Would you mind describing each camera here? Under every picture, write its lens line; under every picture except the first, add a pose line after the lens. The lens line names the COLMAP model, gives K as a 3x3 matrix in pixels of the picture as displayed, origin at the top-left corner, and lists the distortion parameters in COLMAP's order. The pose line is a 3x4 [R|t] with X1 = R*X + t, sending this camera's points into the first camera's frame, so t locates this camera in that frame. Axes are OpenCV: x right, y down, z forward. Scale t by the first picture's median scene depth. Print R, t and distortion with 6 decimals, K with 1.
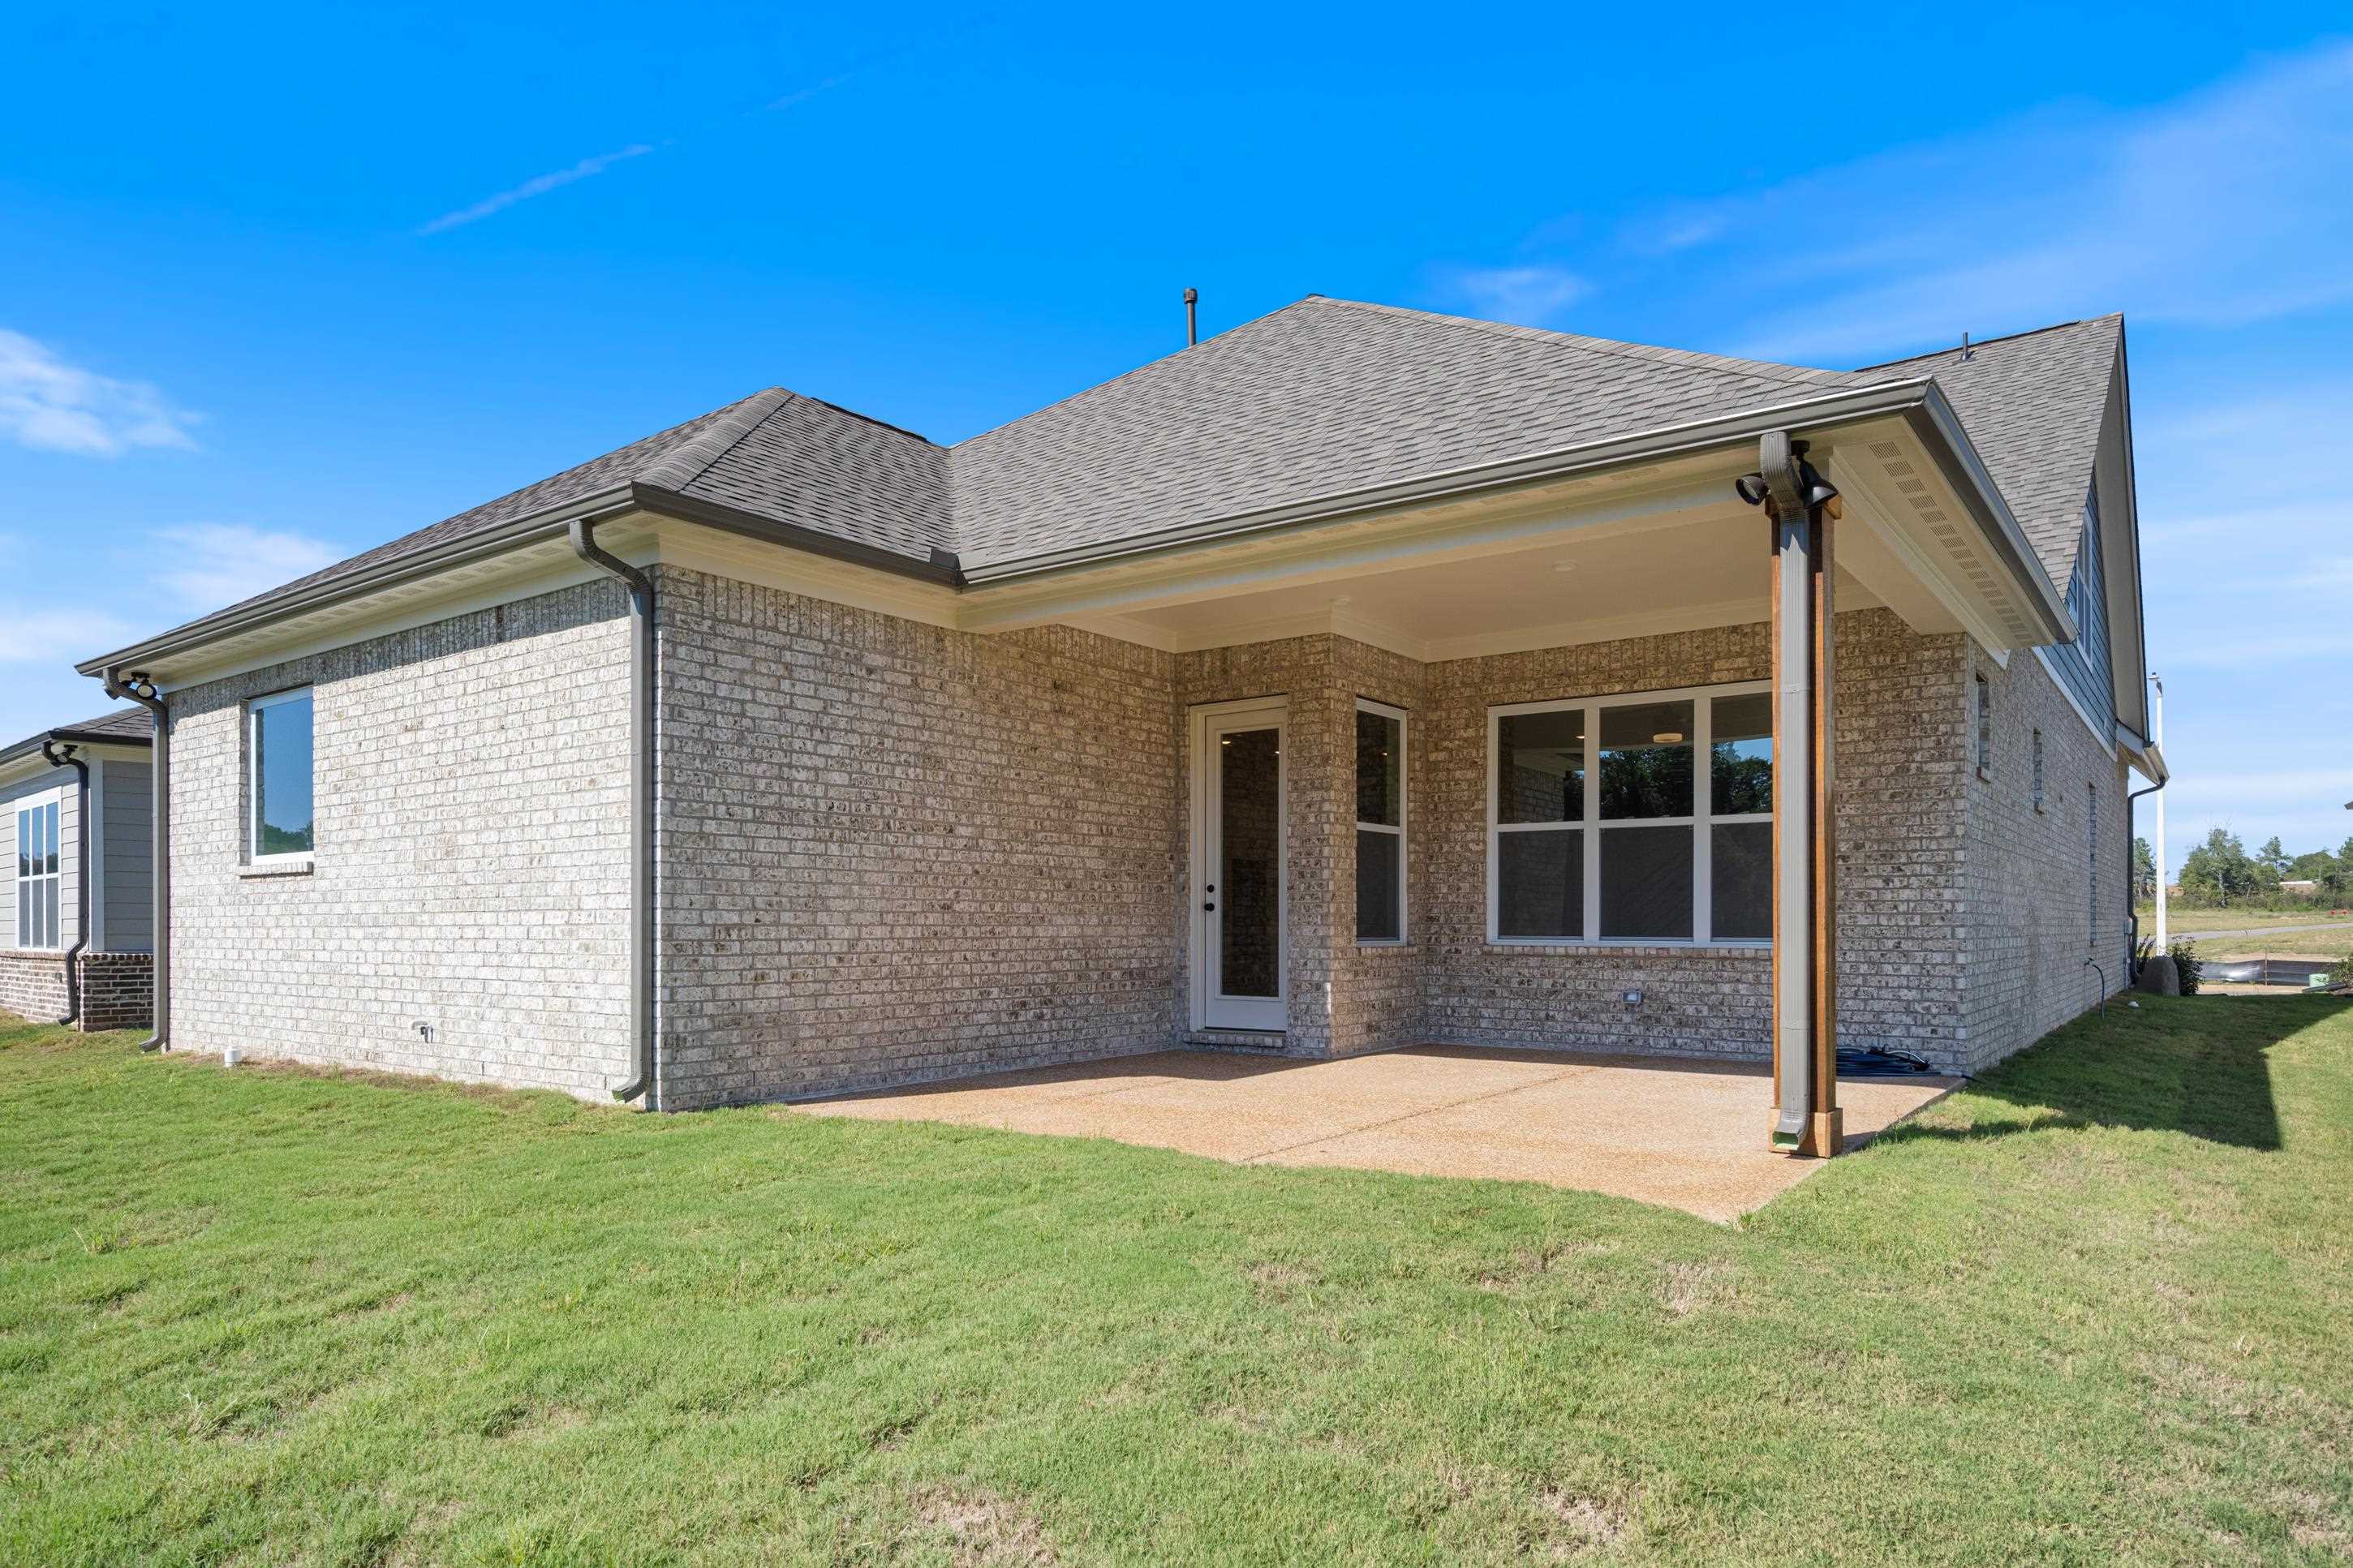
lens RADIAL K [[1407.9, 0, 1168.6], [0, 1407.9, 919.6], [0, 0, 1]] dist [0.005254, -0.000525]
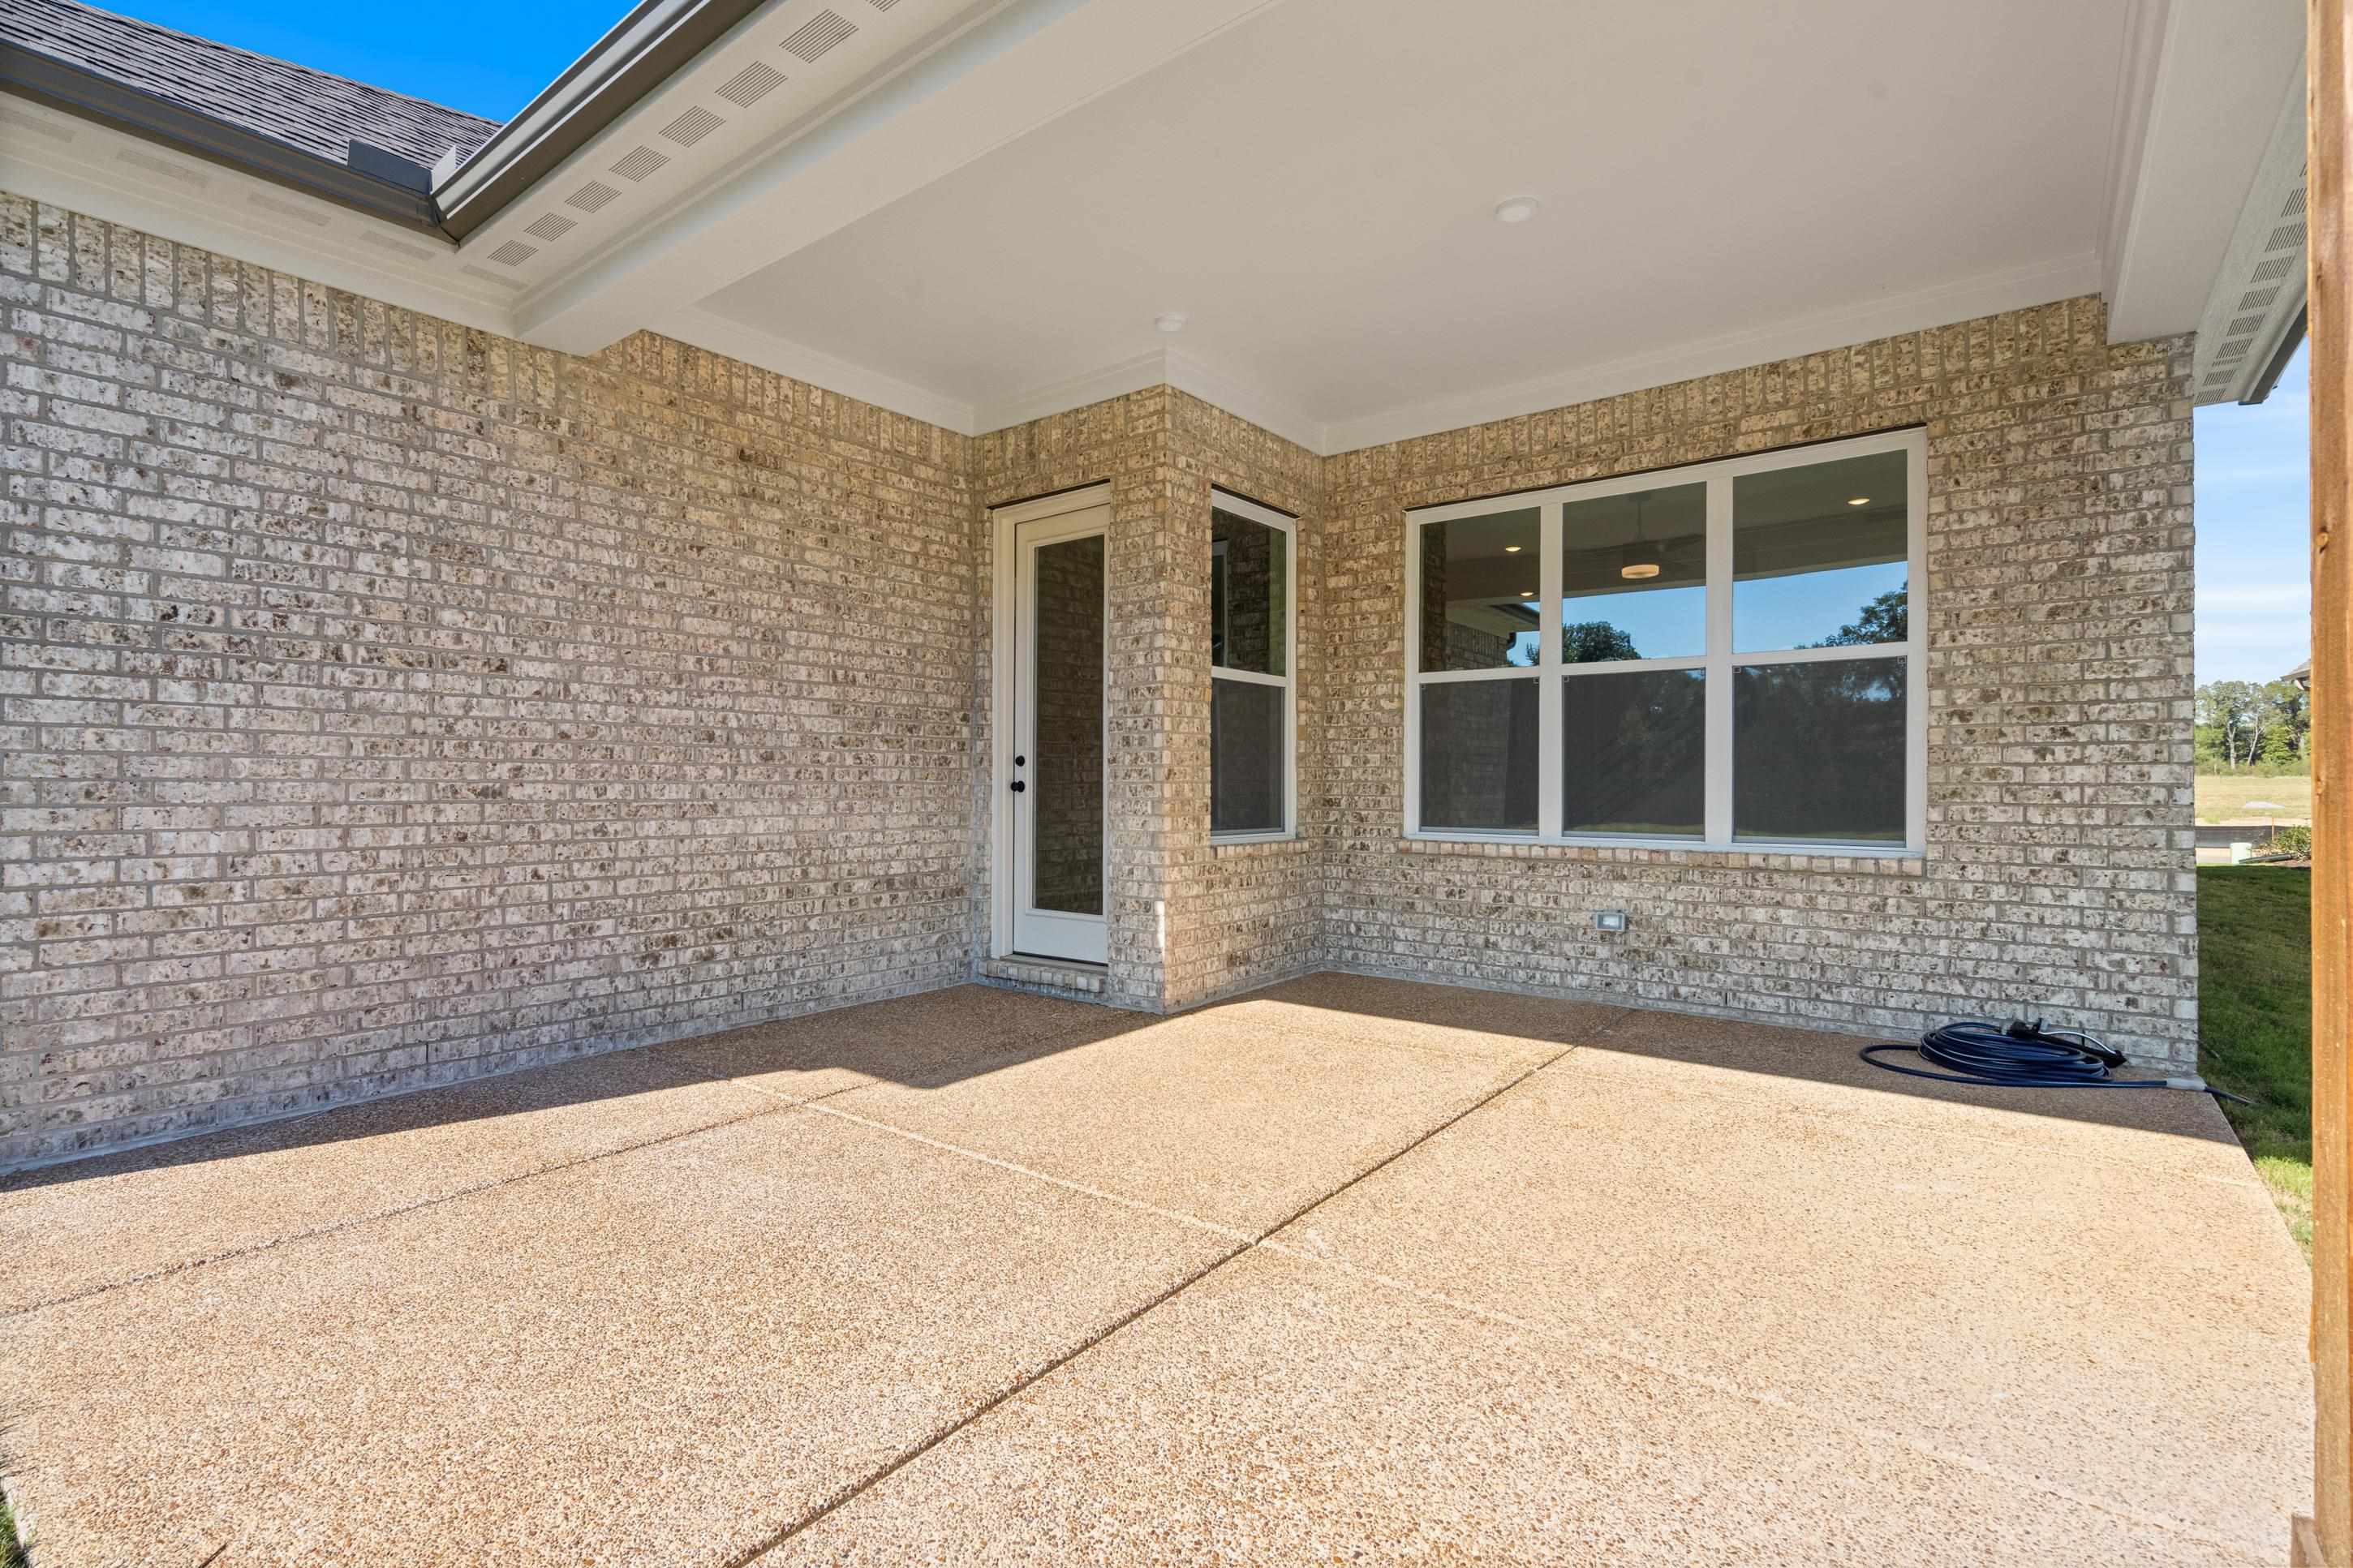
lens RADIAL K [[1083.7, 0, 1176.5], [0, 1083.7, 784.0], [0, 0, 1]] dist [-0.001659, 0.000892]
pose [[0.999799, 0.001736, -0.019959, 0.133232], [-0.001671, 0.999993, 0.003284, -0.013386], [0.019964, -0.003250, 0.999795, 0.487811]]
